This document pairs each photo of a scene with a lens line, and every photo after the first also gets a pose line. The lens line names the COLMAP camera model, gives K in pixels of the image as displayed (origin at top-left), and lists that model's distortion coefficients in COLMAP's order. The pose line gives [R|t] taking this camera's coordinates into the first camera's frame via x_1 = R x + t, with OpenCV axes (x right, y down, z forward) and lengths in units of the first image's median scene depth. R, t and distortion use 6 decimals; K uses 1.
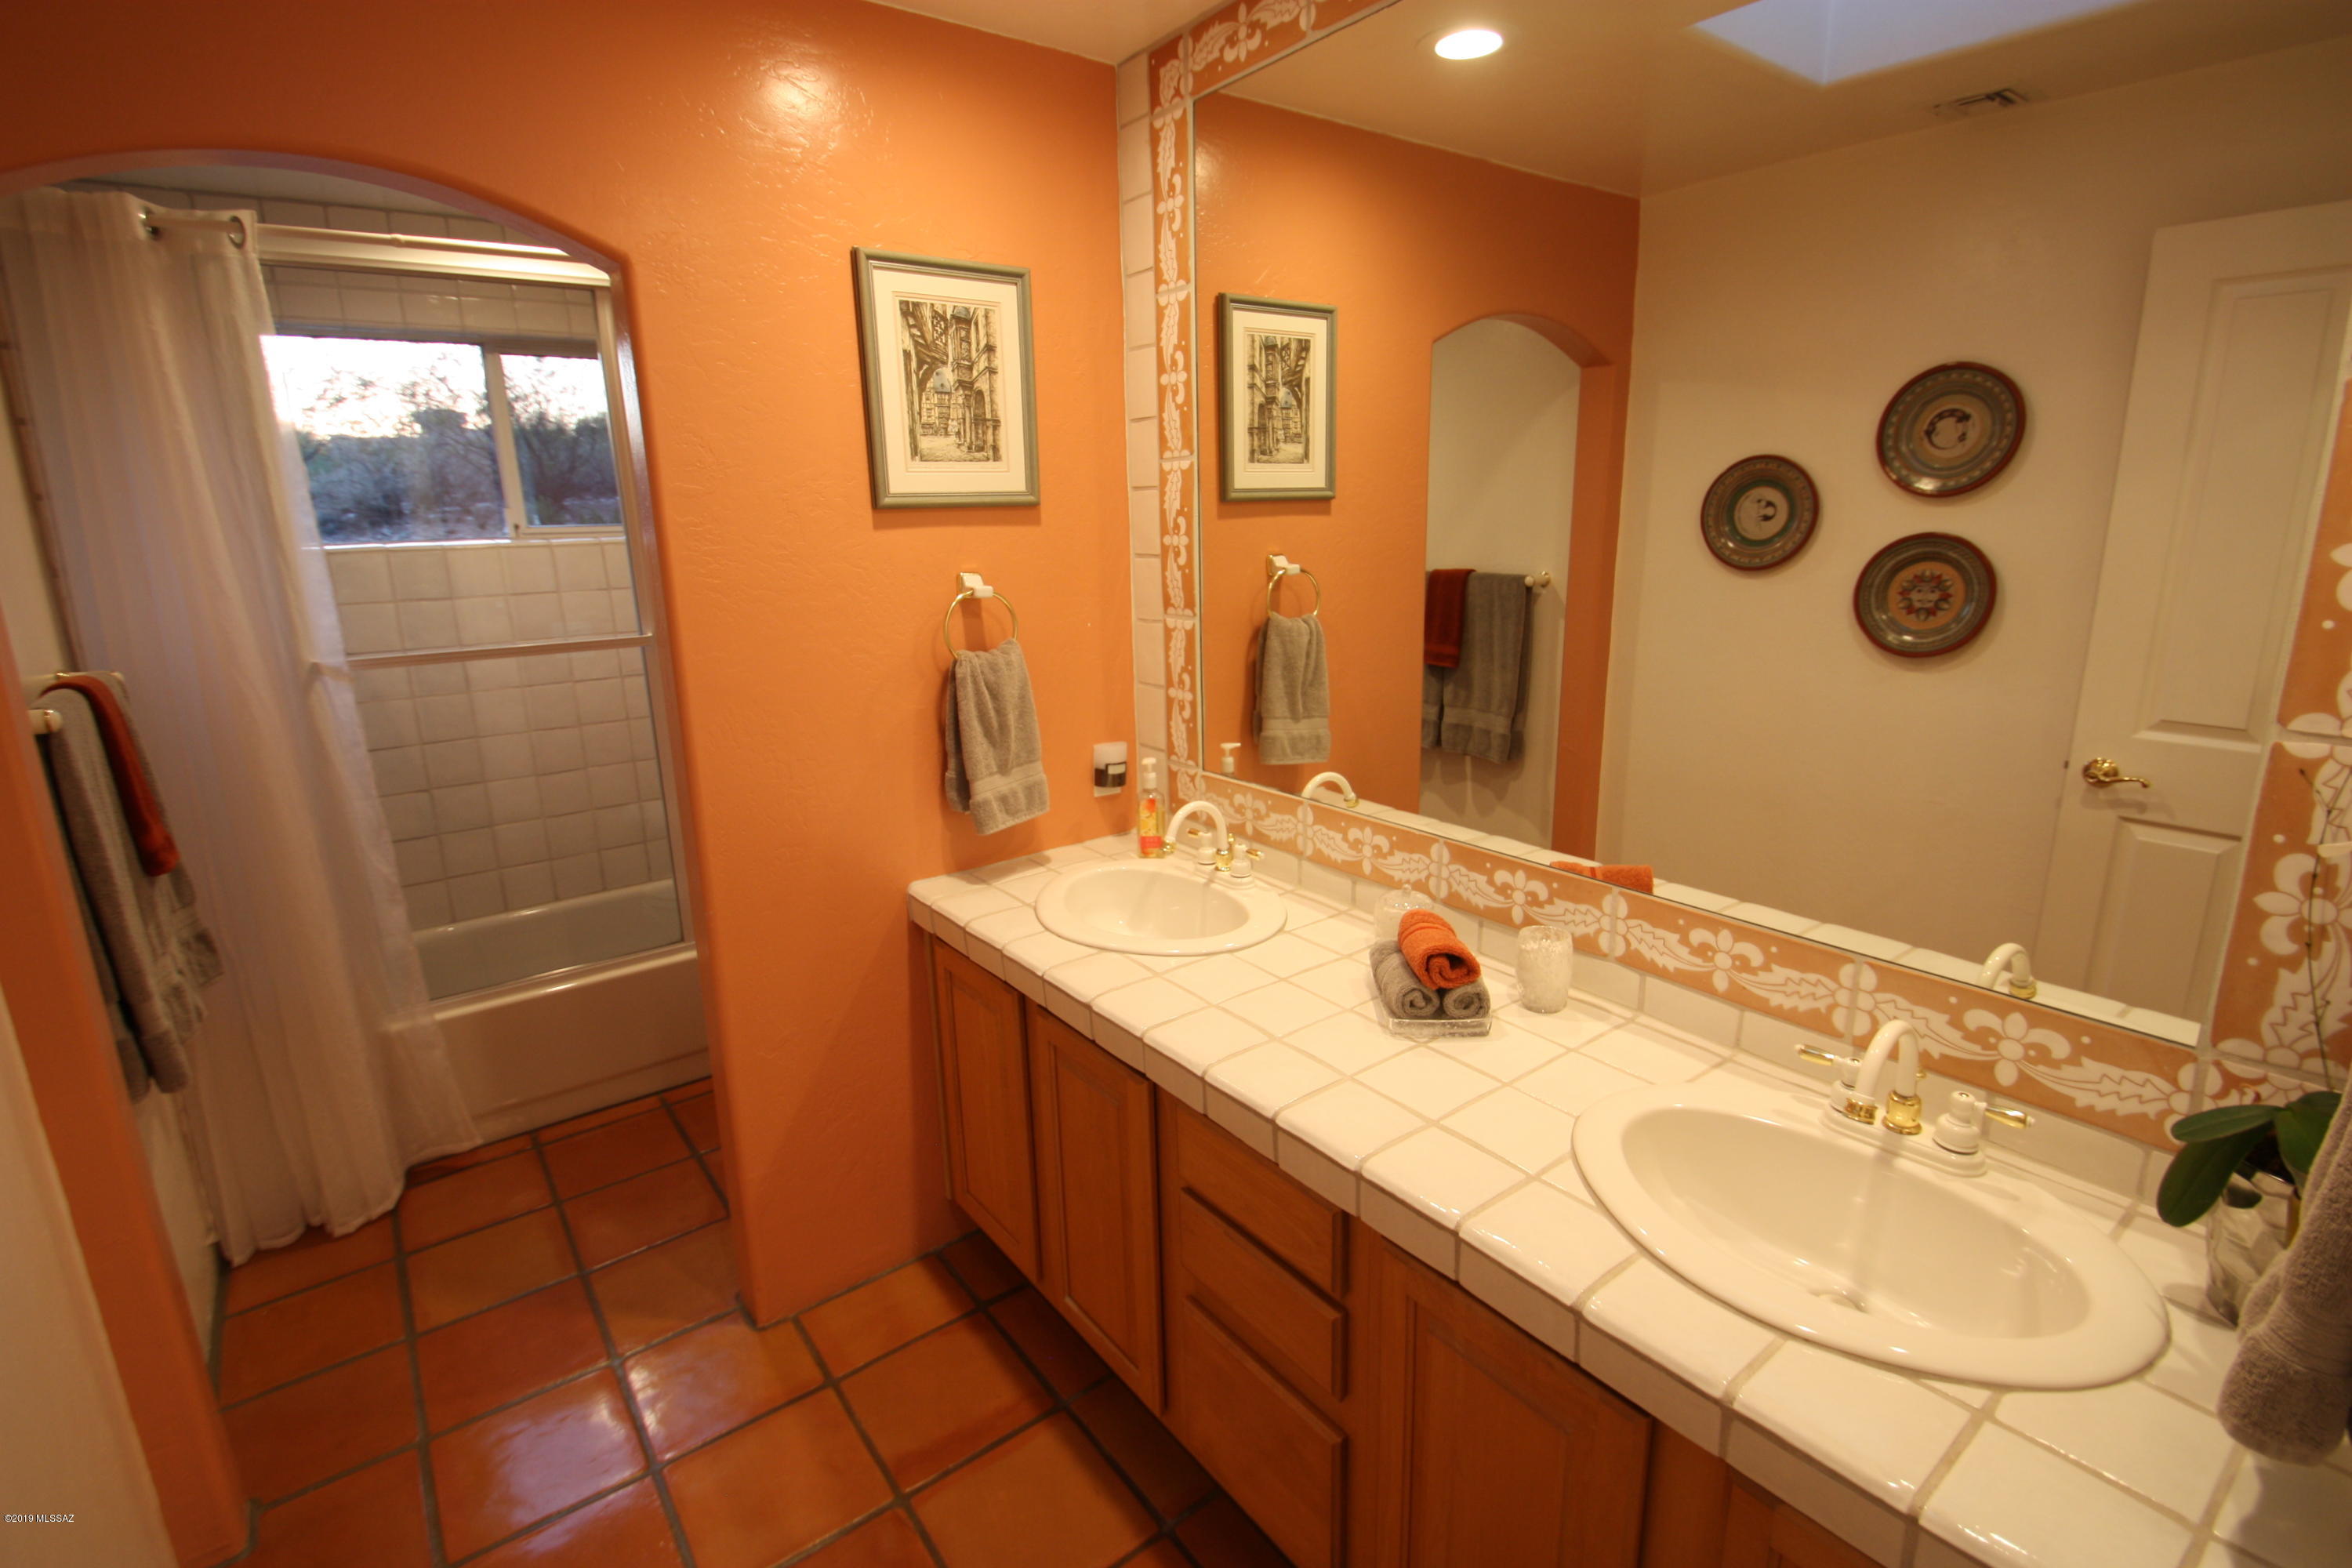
lens RADIAL K [[1096.2, 0, 1178.5], [0, 1096.2, 769.9], [0, 0, 1]] dist [0.010411, -0.014757]
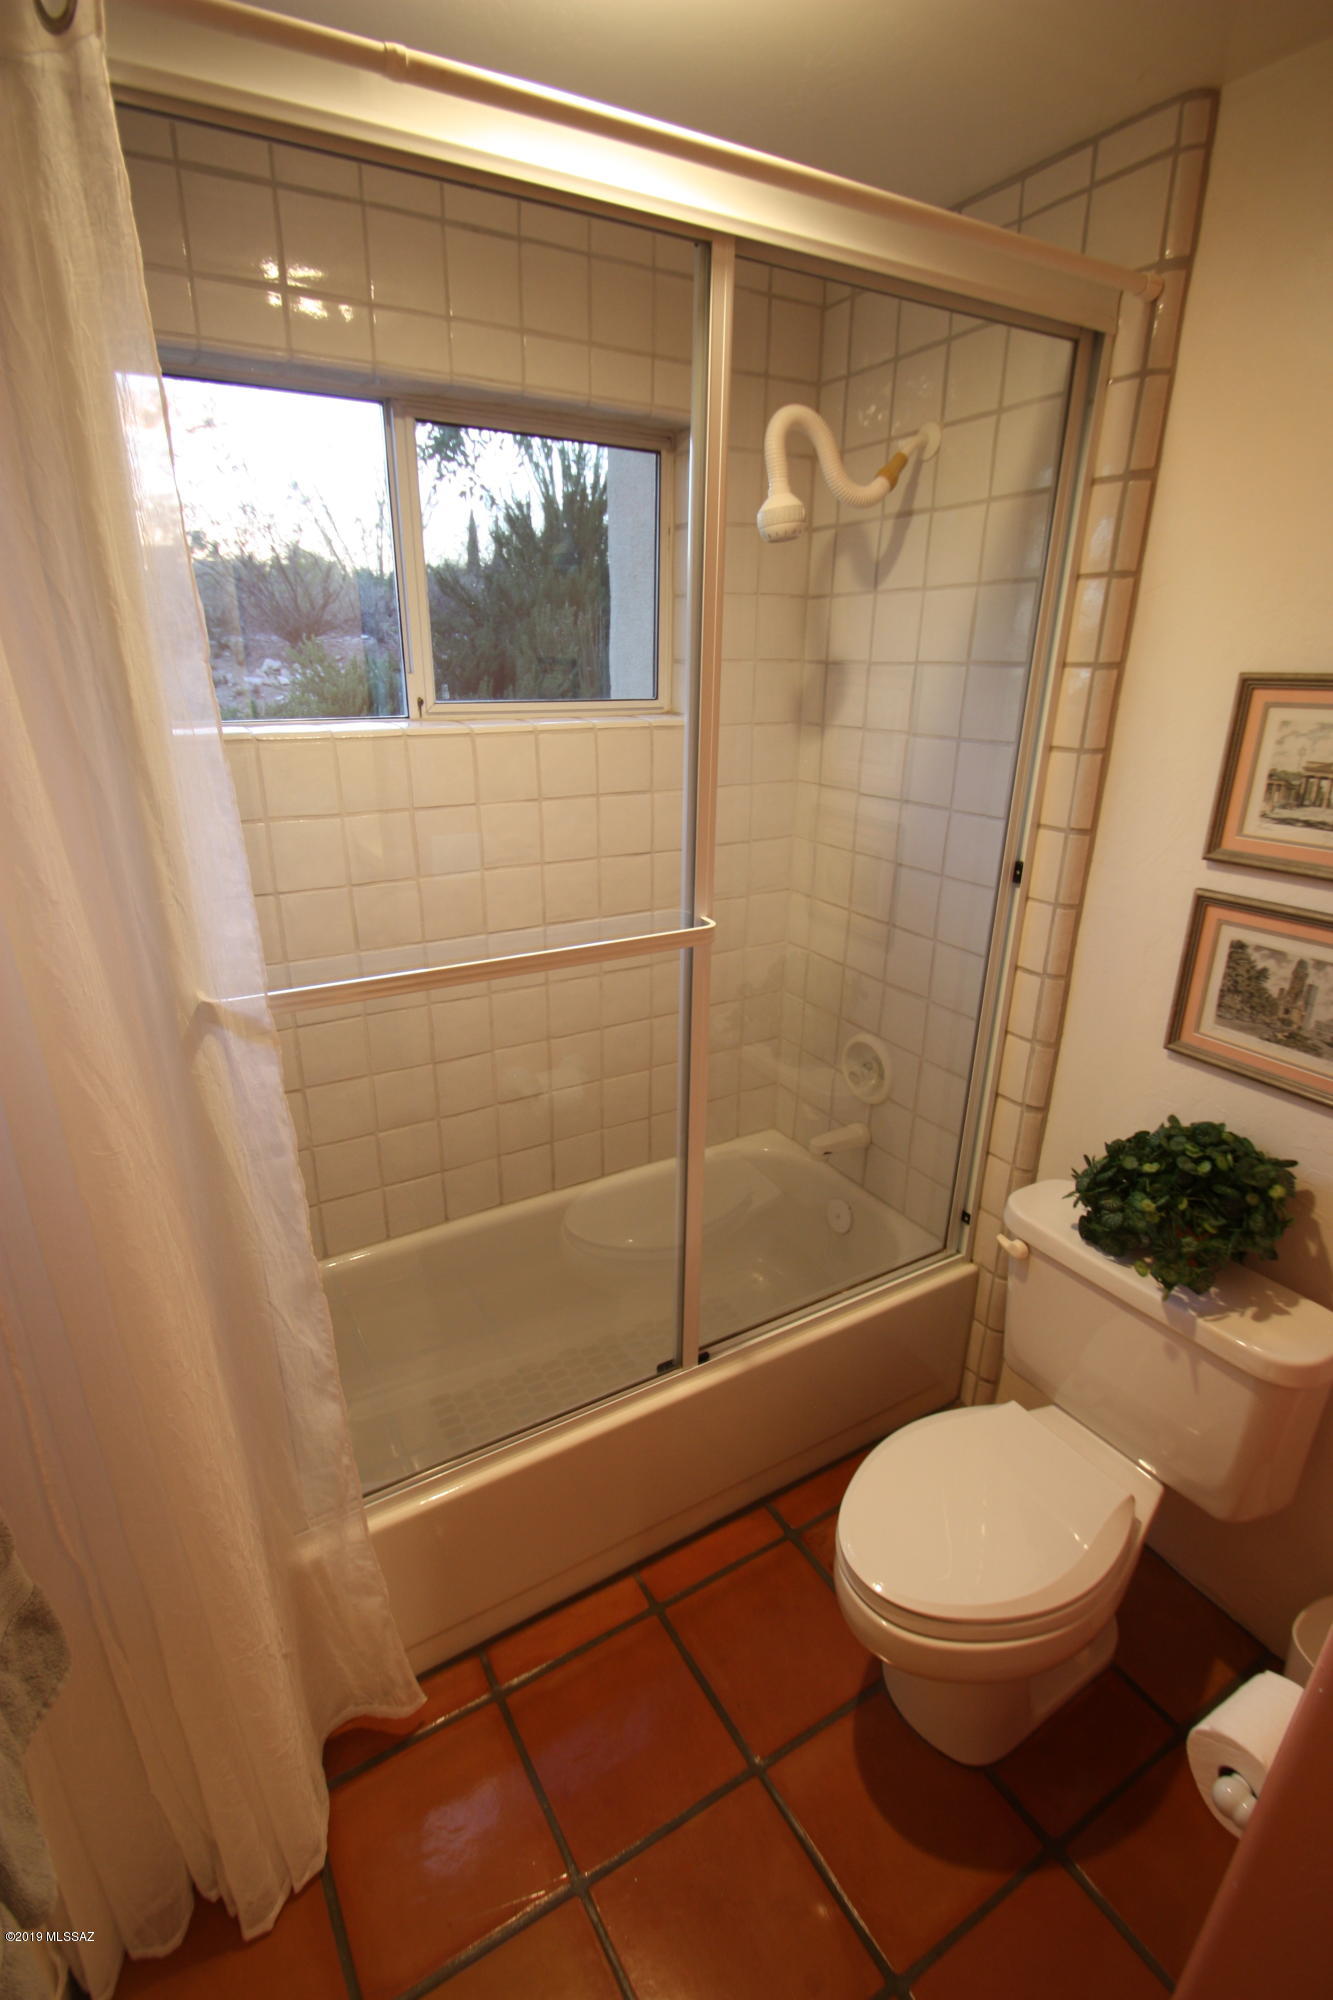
lens RADIAL K [[932.1, 0, 660.1], [0, 932.1, 1016.0], [0, 0, 1]] dist [0.010411, -0.014757]
pose [[0.992539, 0.072041, -0.098368, -0.503778], [-0.058080, 0.988717, 0.138076, -0.155162], [0.107205, -0.131333, 0.985525, 0.558344]]
